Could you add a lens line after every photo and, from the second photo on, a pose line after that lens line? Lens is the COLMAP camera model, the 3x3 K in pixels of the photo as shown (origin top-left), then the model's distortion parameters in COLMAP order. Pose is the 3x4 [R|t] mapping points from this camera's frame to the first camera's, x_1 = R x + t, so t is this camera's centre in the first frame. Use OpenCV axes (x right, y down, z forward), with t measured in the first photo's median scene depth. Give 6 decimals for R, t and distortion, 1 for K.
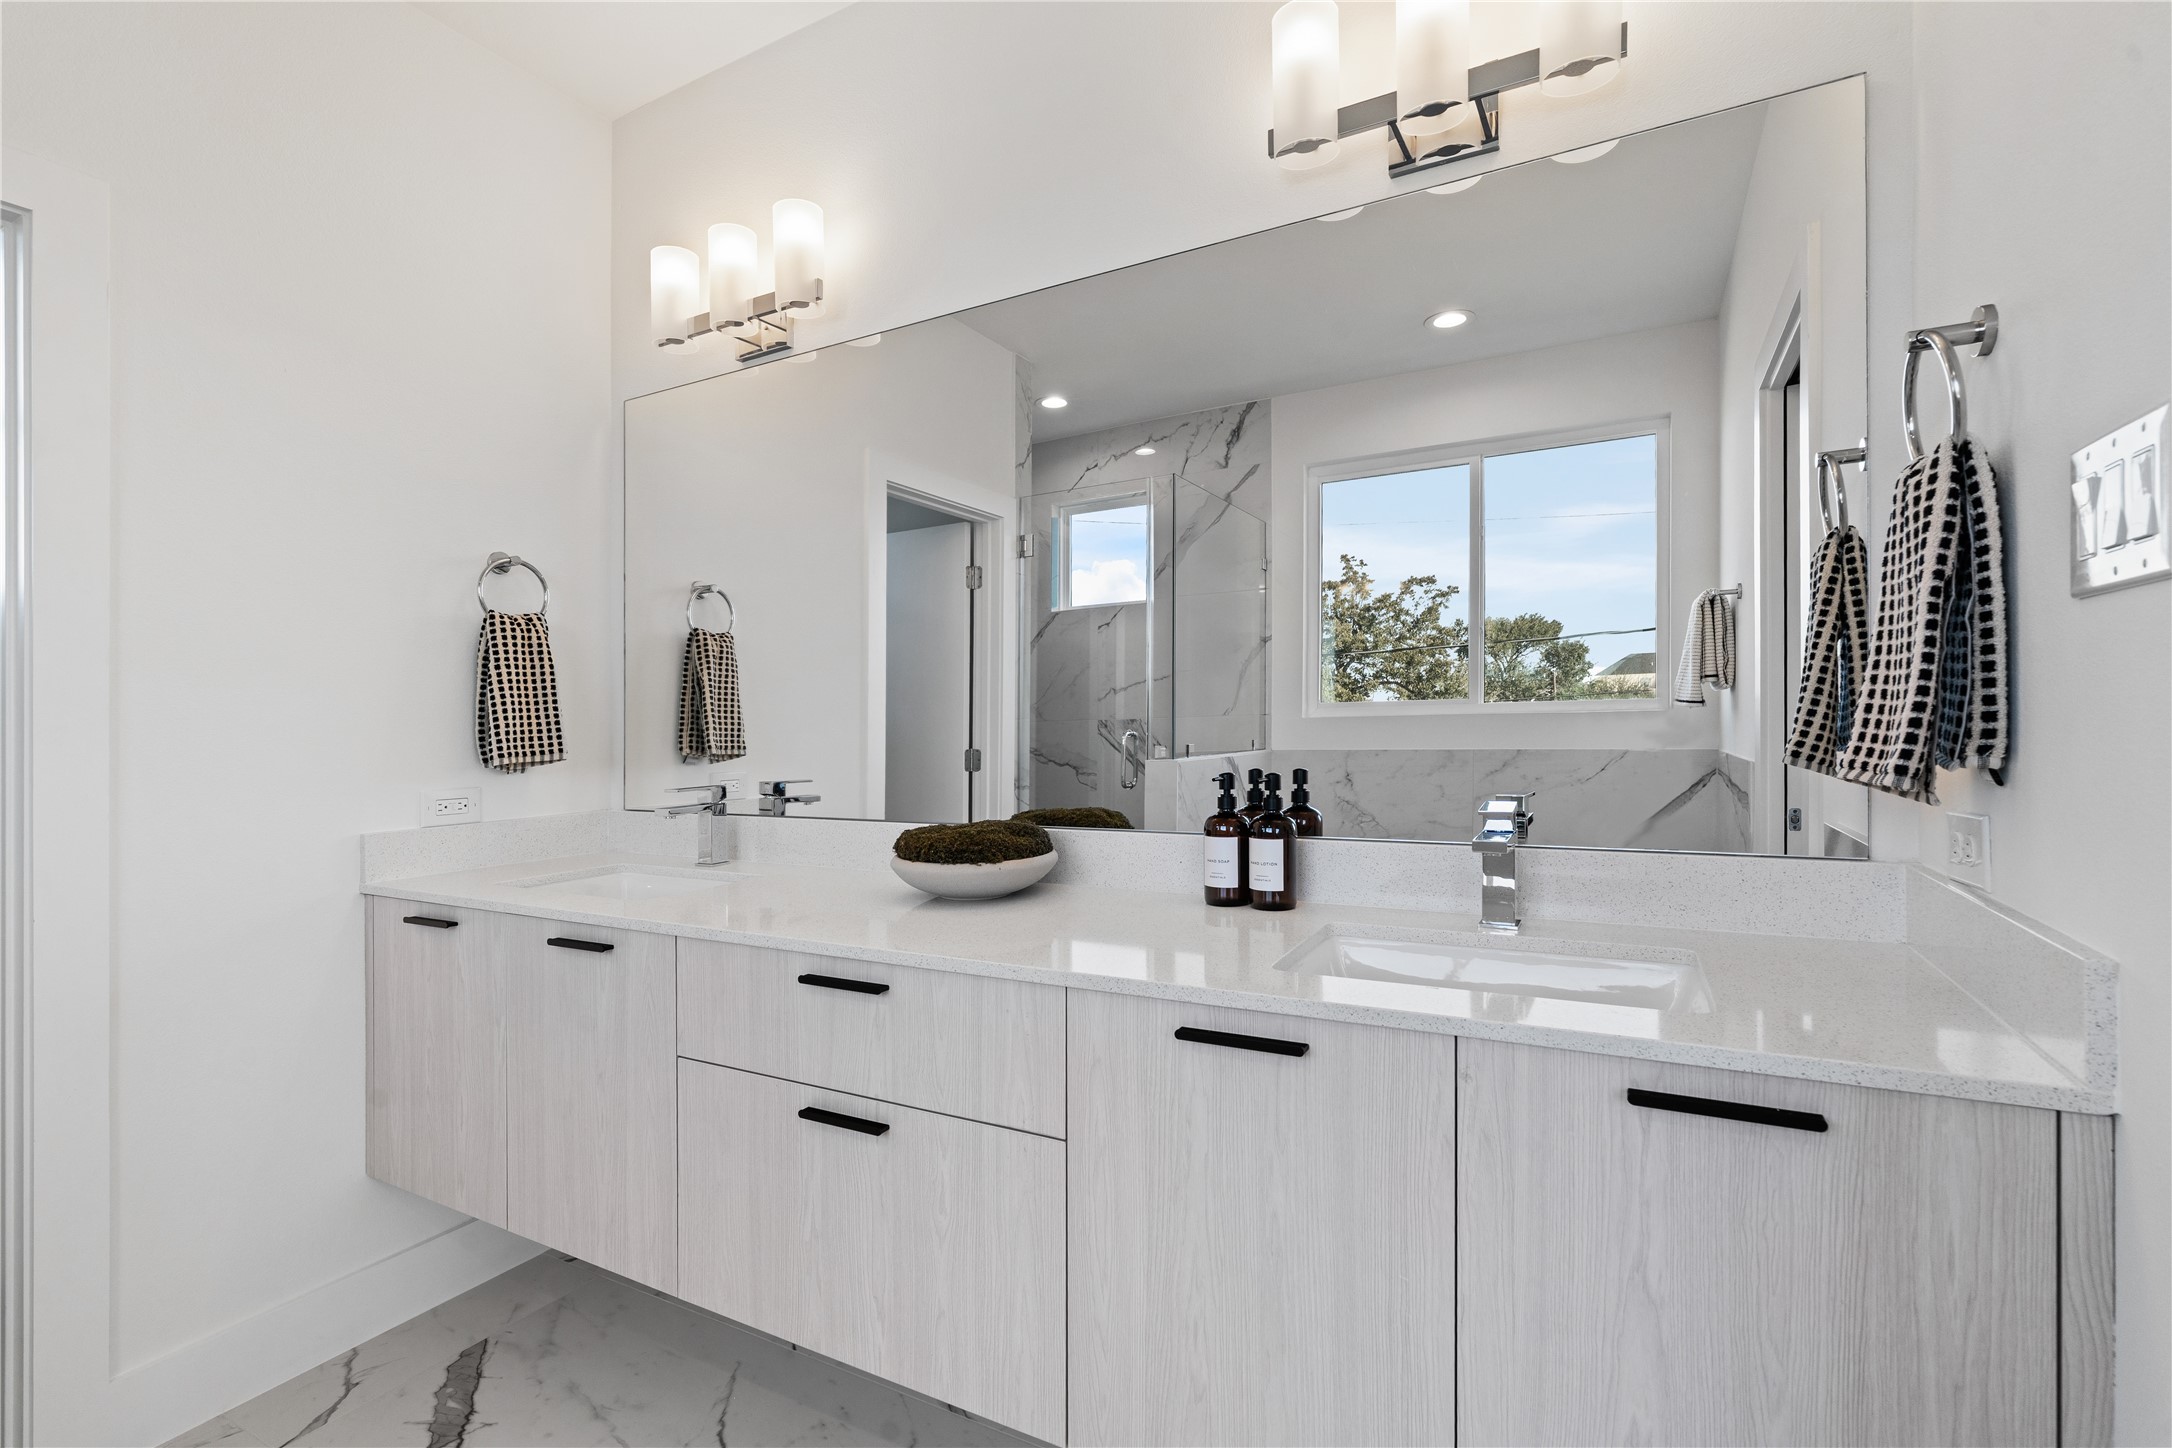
lens RADIAL K [[981.3, 0, 1077.9], [0, 981.3, 720.2], [0, 0, 1]] dist [-0.005697, 0.000766]
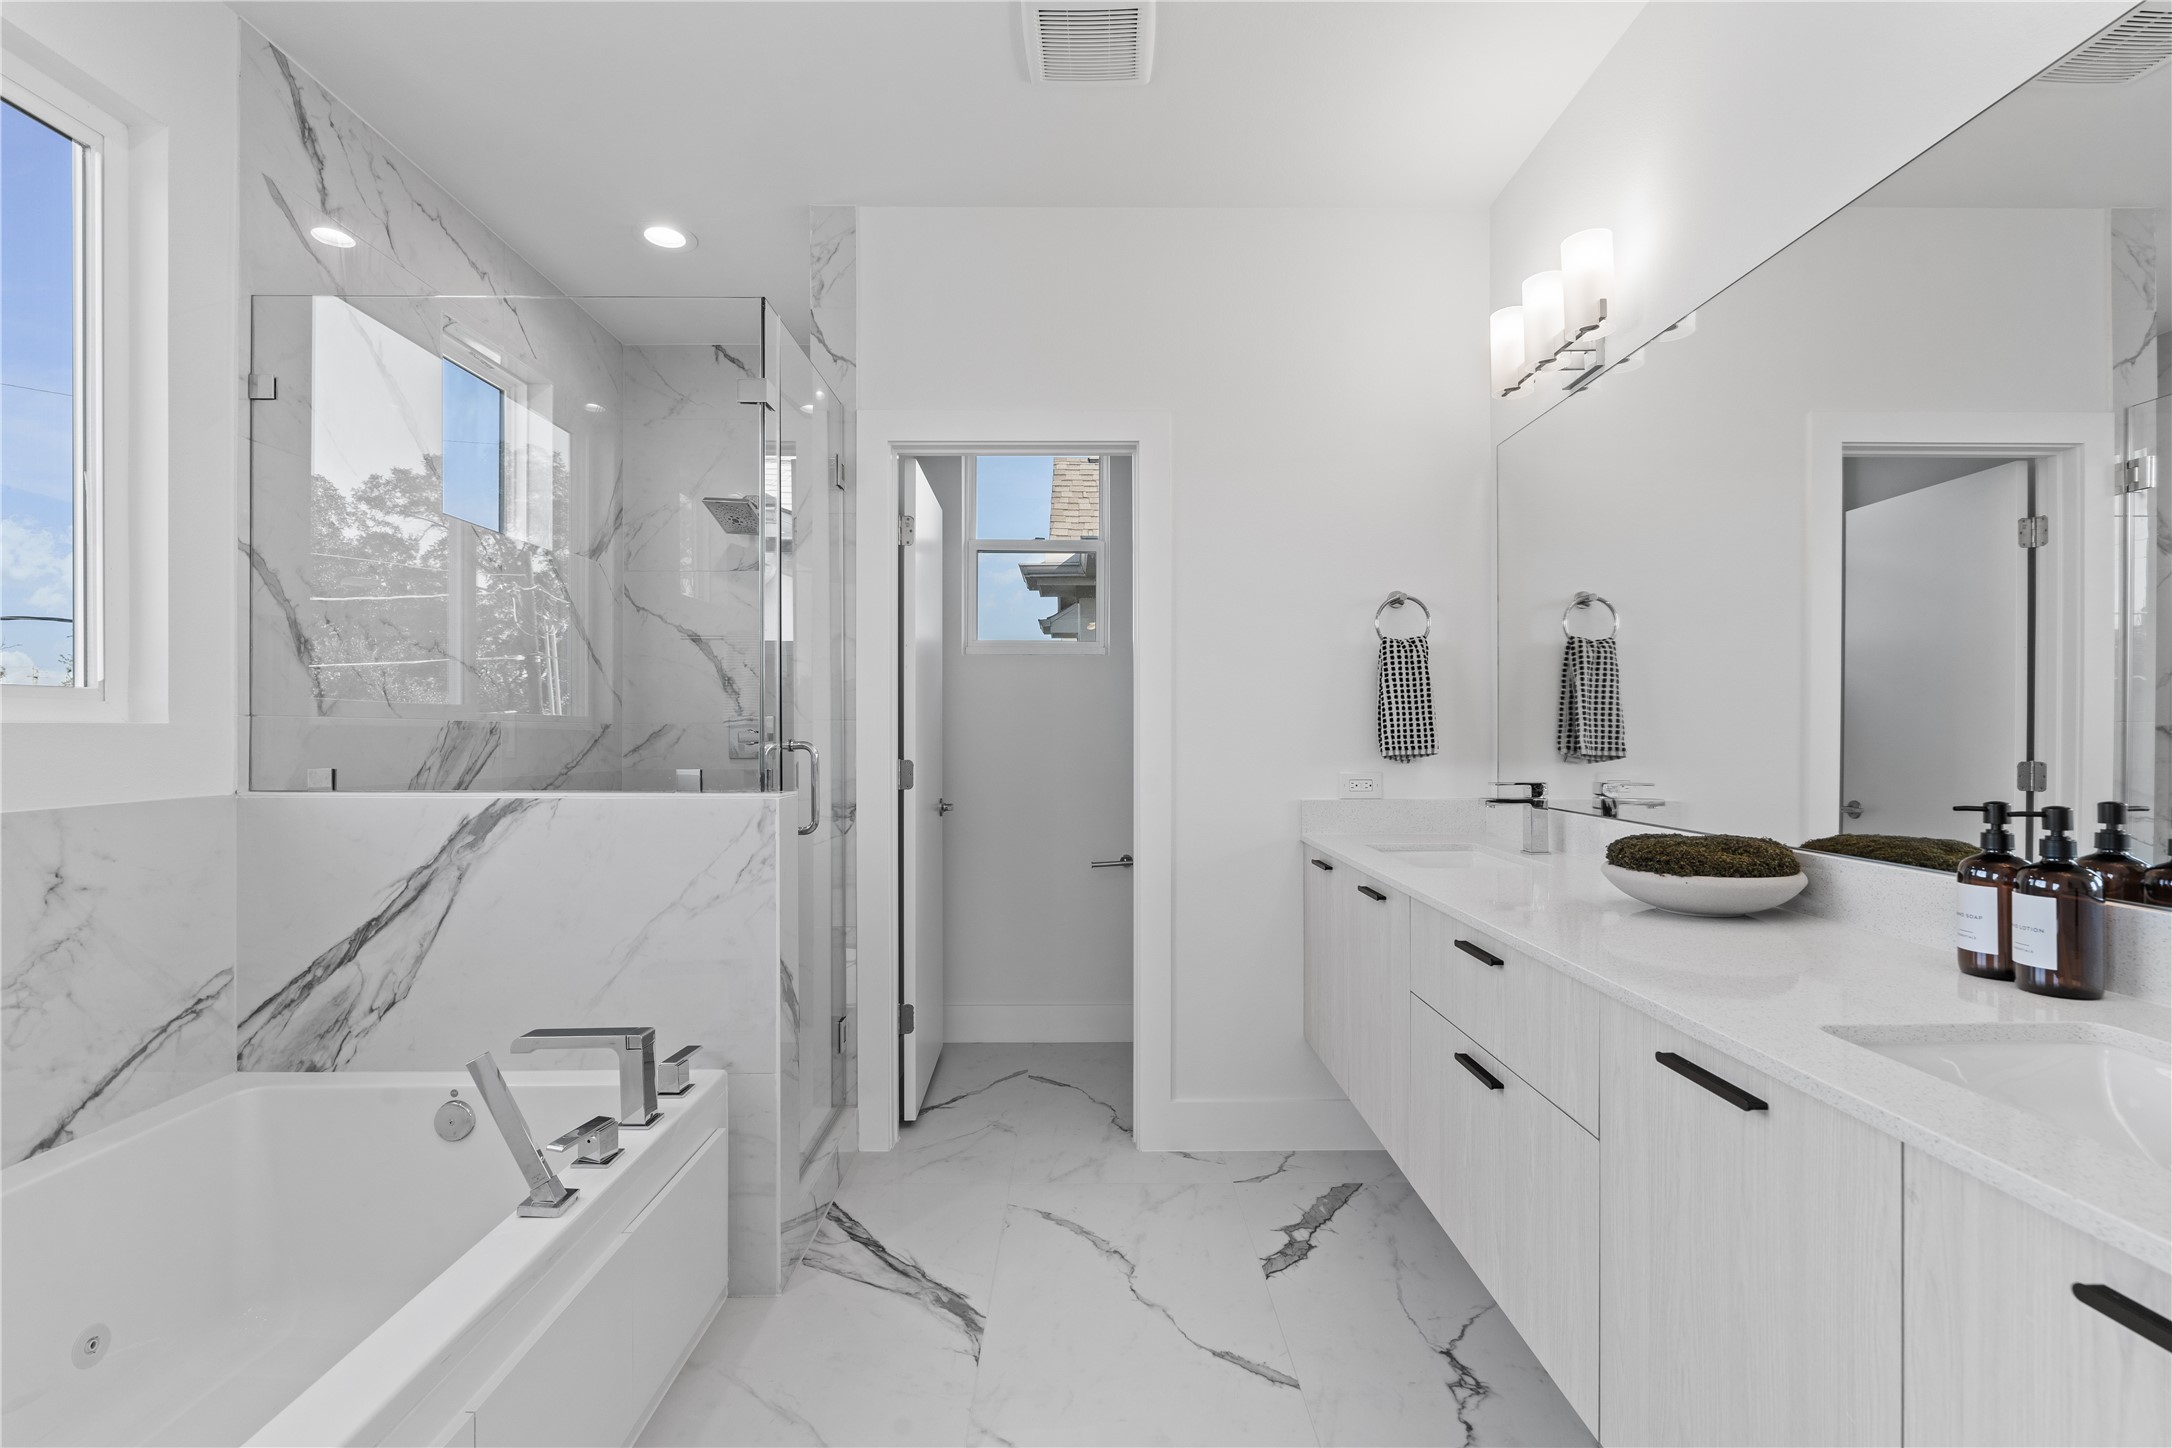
lens RADIAL K [[981.3, 0, 1077.9], [0, 981.3, 720.2], [0, 0, 1]] dist [-0.005697, 0.000766]
pose [[0.470078, 0.007882, -0.882590, 0.365218], [-0.005587, 0.999967, 0.005955, -0.007027], [0.882607, 0.002132, 0.470106, 0.022383]]
